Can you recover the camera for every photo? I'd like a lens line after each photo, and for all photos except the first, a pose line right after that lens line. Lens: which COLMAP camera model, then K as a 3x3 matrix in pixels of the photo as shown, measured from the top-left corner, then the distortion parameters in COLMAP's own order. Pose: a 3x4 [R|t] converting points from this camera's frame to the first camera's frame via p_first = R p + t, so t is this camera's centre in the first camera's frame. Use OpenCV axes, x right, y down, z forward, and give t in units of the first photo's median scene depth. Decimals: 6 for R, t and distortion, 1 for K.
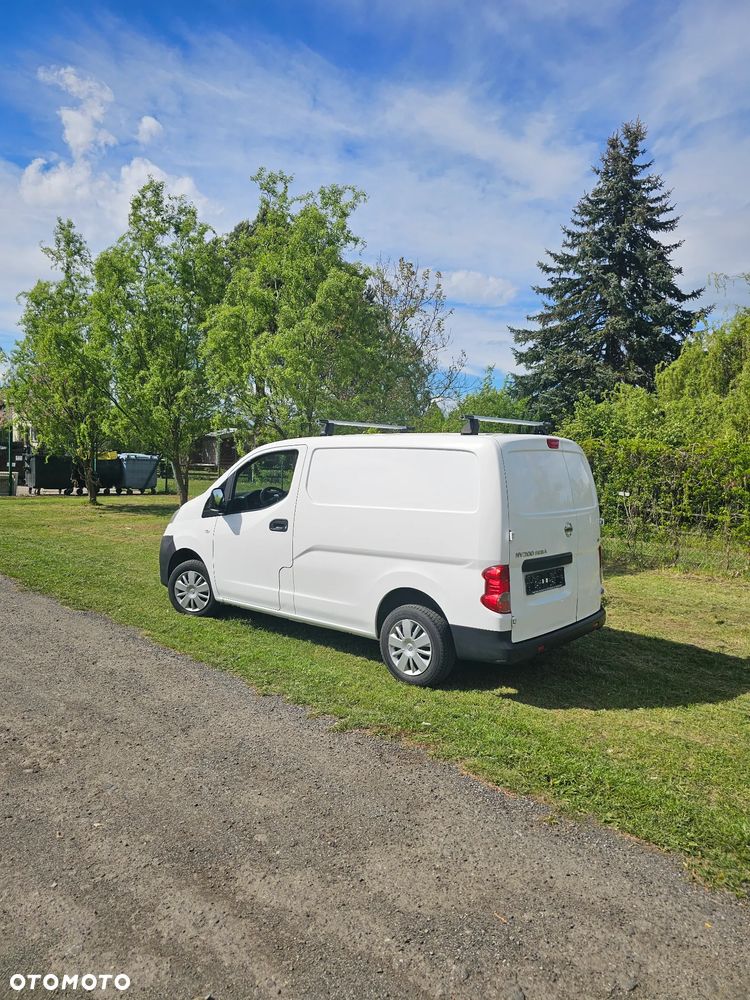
lens RADIAL K [[716.3, 0, 372.6], [0, 716.3, 510.8], [0, 0, 1]] dist [0.034213, 0.006754]
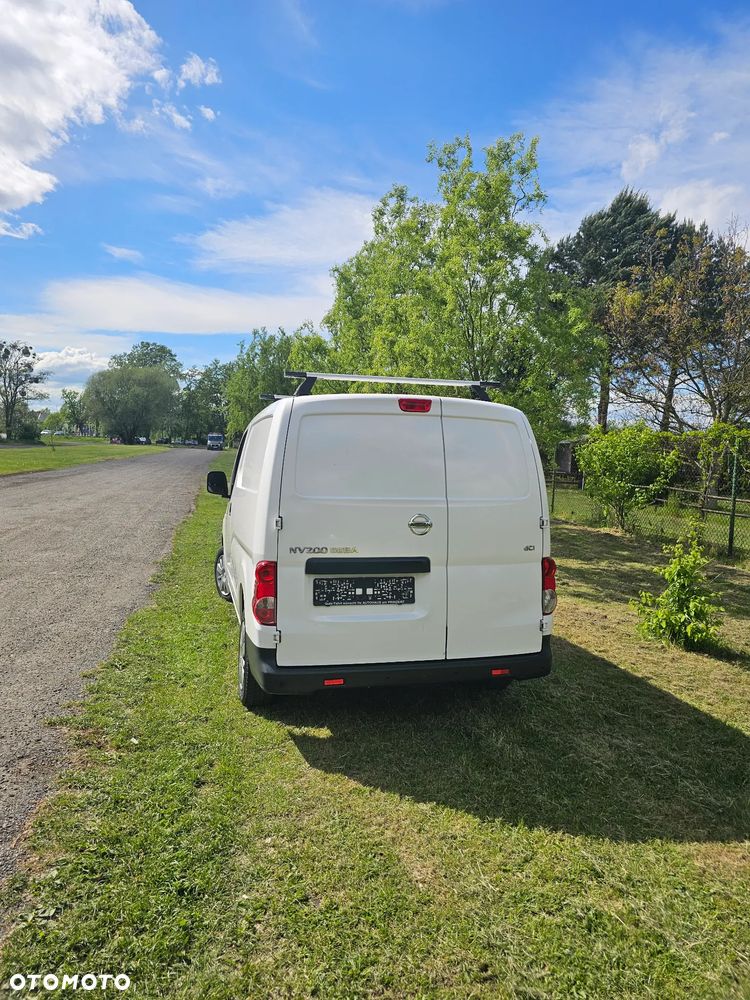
lens RADIAL K [[698.9, 0, 370.4], [0, 698.9, 507.9], [0, 0, 1]] dist [0.065880, -0.035233]
pose [[0.798271, 0.037338, -0.601140, 0.668585], [-0.050893, 0.998689, -0.005552, 0.016339], [0.600144, 0.035026, 0.799125, 0.434613]]
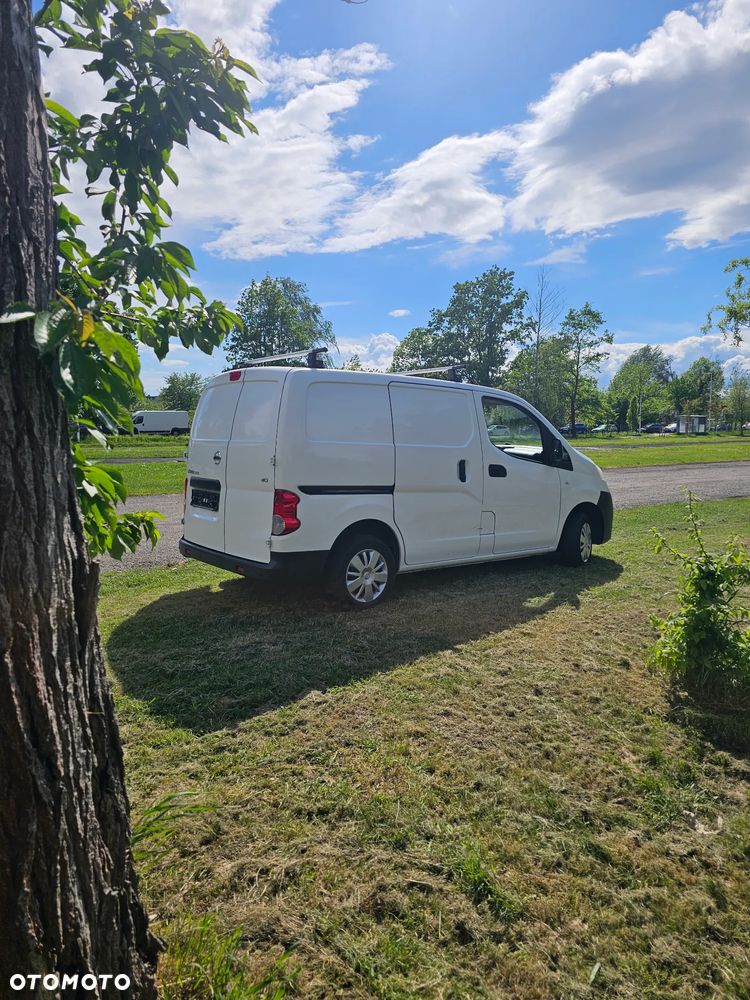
lens RADIAL K [[683.5, 0, 379.6], [0, 683.5, 509.8], [0, 0, 1]] dist [0.044130, -0.027251]
pose [[-0.219798, 0.076116, -0.972571, 1.235168], [-0.091609, 0.990936, 0.098257, -0.019456], [0.971235, 0.110693, -0.210833, 1.498635]]
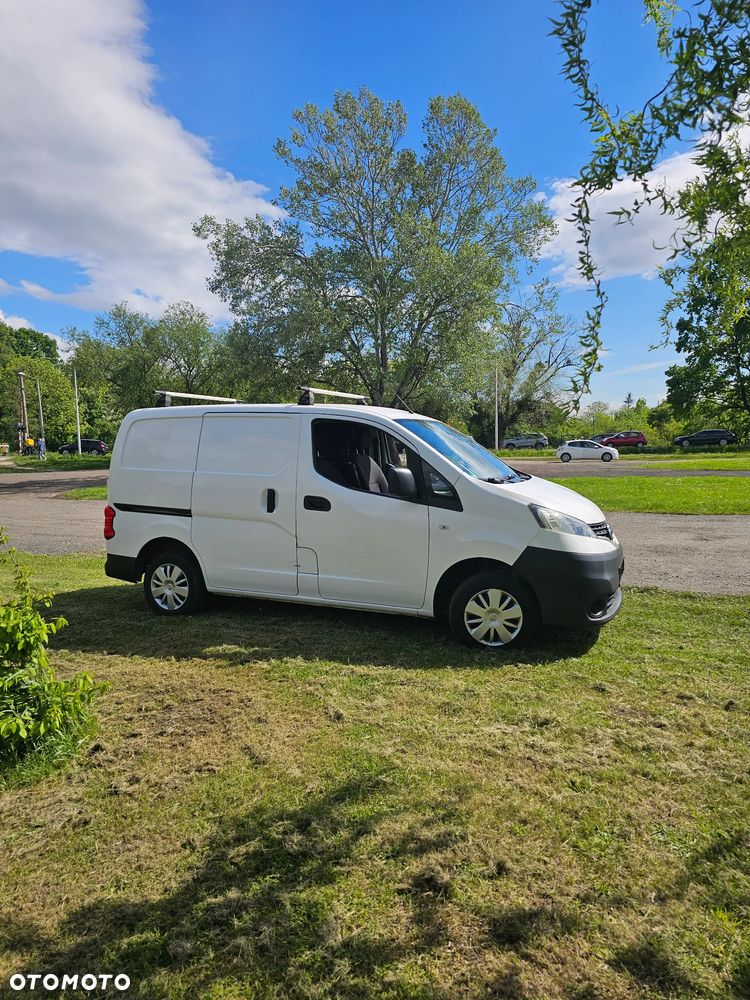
lens RADIAL K [[683.5, 0, 376.1], [0, 683.5, 495.9], [0, 0, 1]] dist [0.044130, -0.027251]
pose [[-0.963609, 0.003148, -0.267296, 0.231633], [-0.037455, 0.988476, 0.146668, -0.155000], [0.264678, 0.151342, -0.952387, 2.445959]]
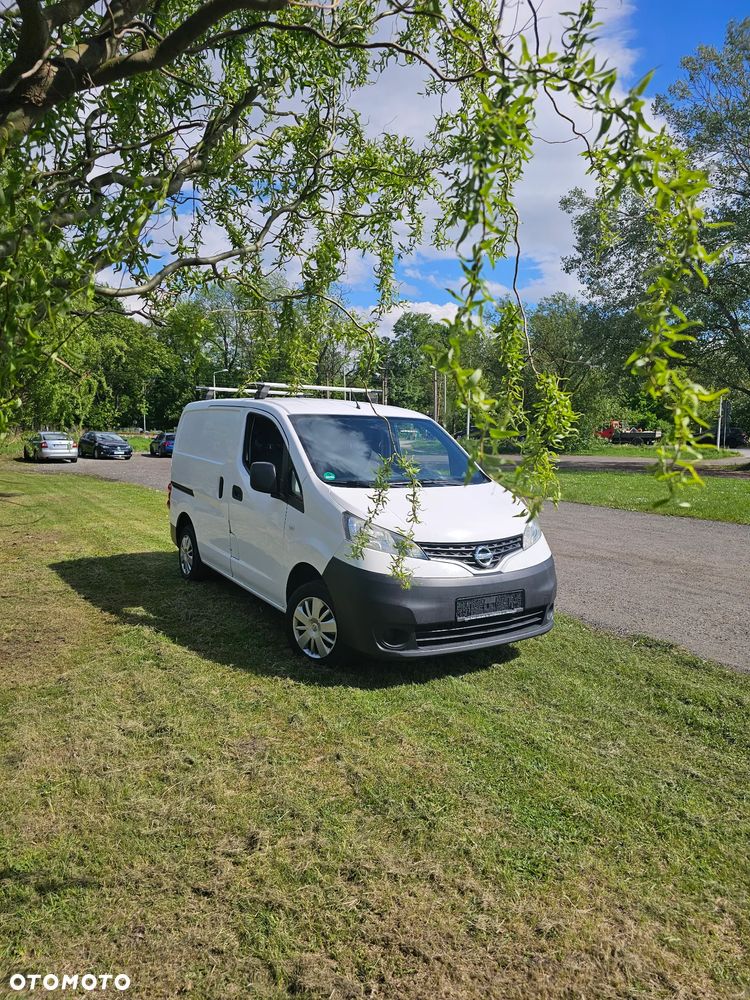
lens RADIAL K [[683.5, 0, 374.7], [0, 683.5, 504.5], [0, 0, 1]] dist [0.044130, -0.027251]
pose [[-0.942214, -0.086996, 0.323519, -0.522279], [-0.024140, 0.980815, 0.193442, -0.188112], [-0.334141, 0.174454, -0.926237, 2.385647]]
